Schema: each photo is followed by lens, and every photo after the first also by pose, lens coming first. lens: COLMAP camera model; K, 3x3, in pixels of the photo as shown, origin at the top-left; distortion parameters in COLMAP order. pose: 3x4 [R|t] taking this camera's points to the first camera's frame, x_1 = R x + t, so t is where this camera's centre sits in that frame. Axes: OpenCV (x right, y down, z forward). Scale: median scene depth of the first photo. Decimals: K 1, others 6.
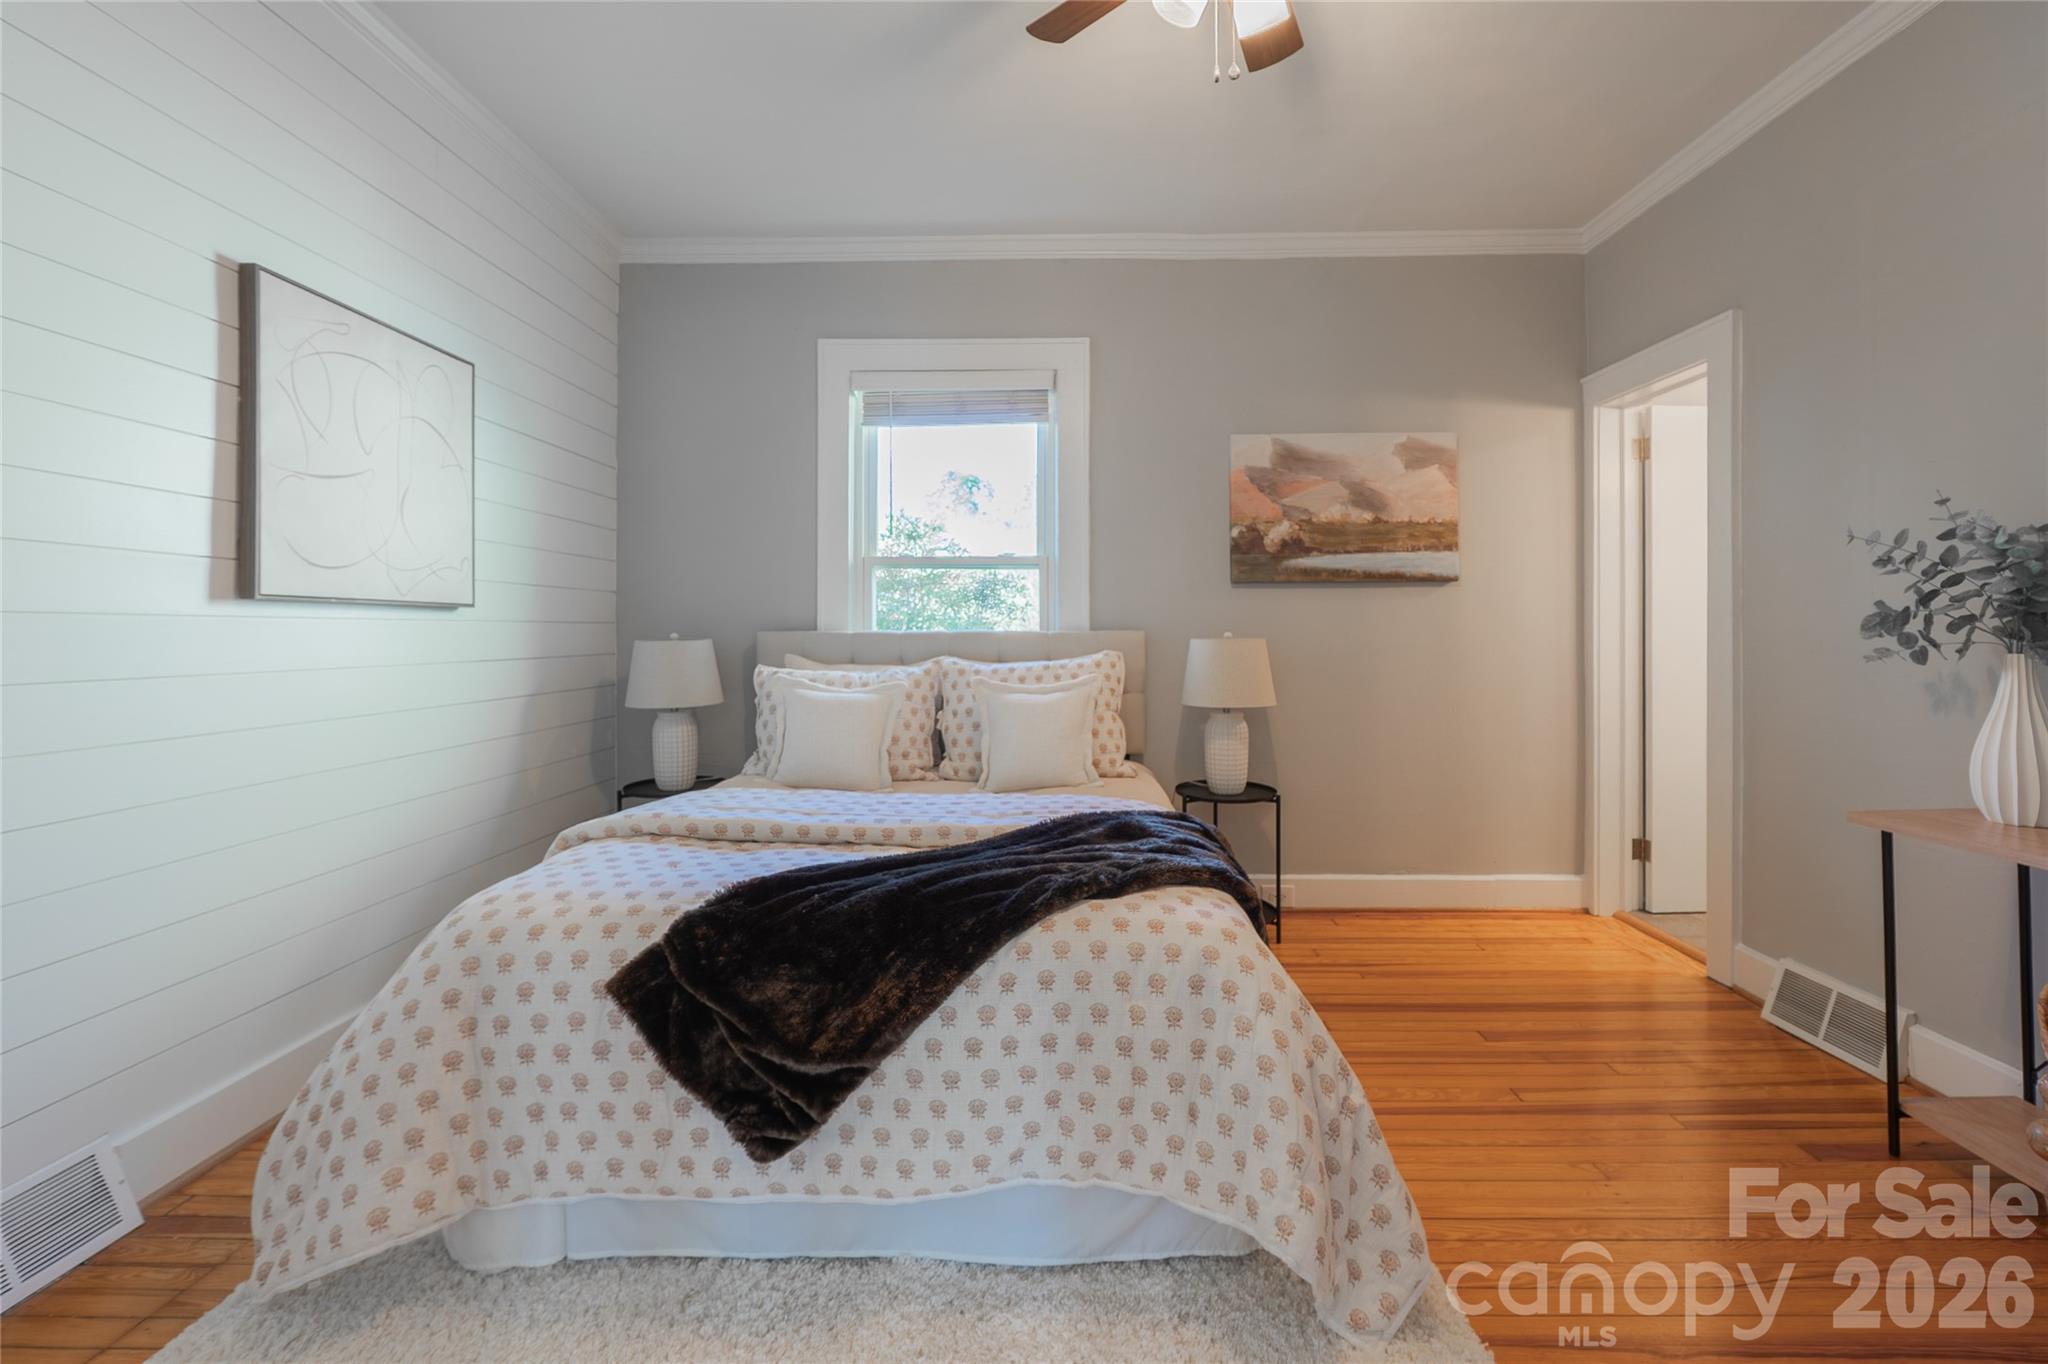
lens RADIAL K [[884.3, 0, 1033.7], [0, 884.3, 661.3], [0, 0, 1]] dist [-0.003782, 0.000001]
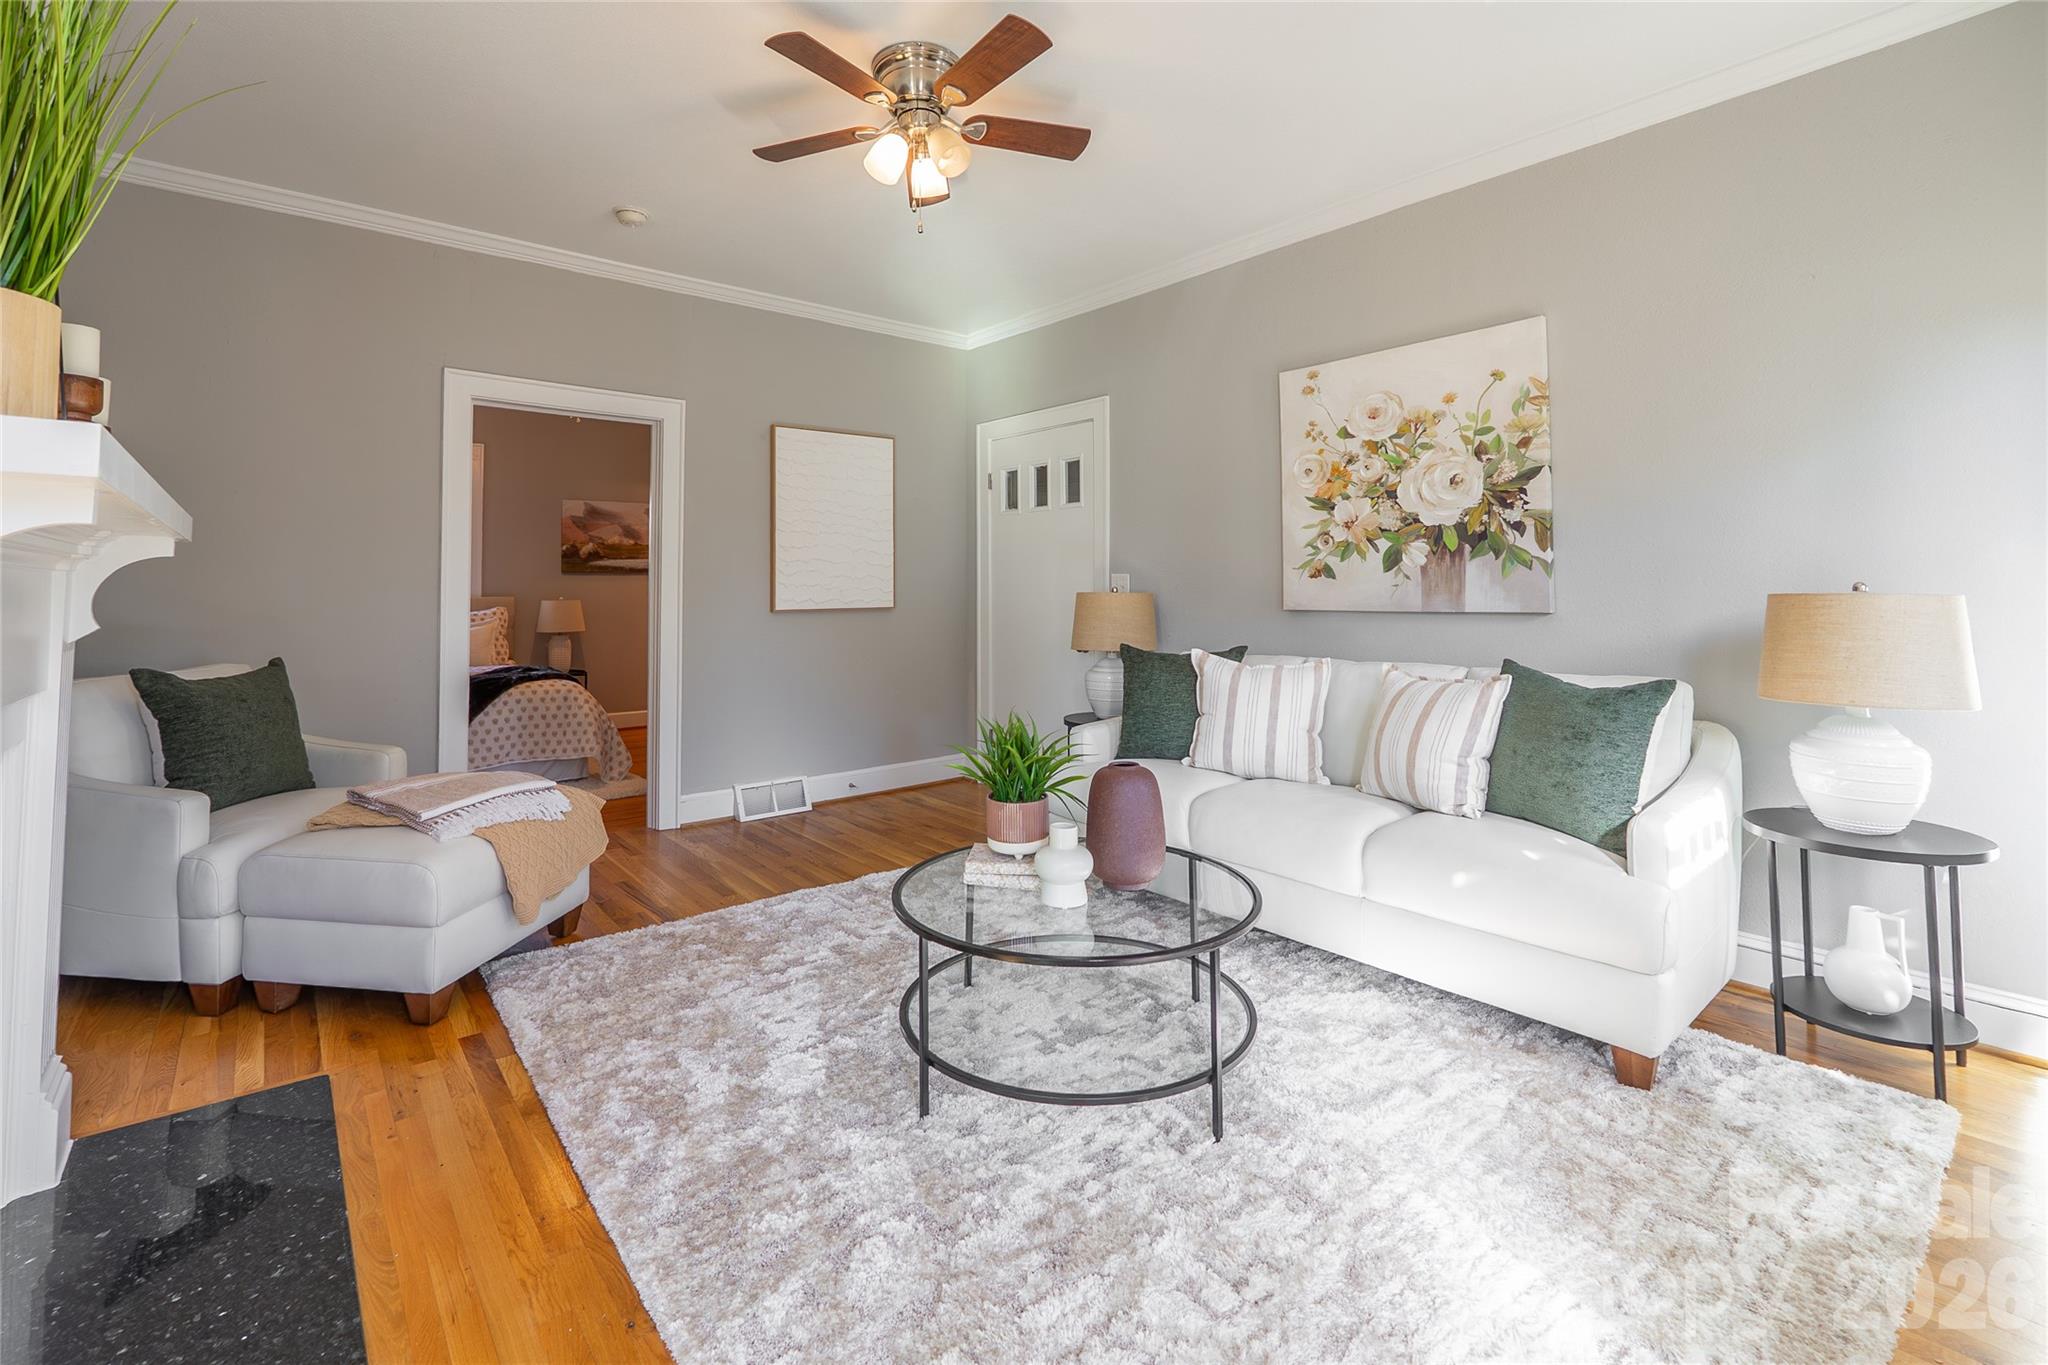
lens RADIAL K [[884.3, 0, 1014.0], [0, 884.3, 575.7], [0, 0, 1]] dist [-0.003782, 0.000001]
pose [[0.745034, 0.016837, 0.666814, -0.855182], [0.014464, 0.999038, -0.041387, 0.043787], [-0.666870, 0.040479, 0.744074, -2.887082]]
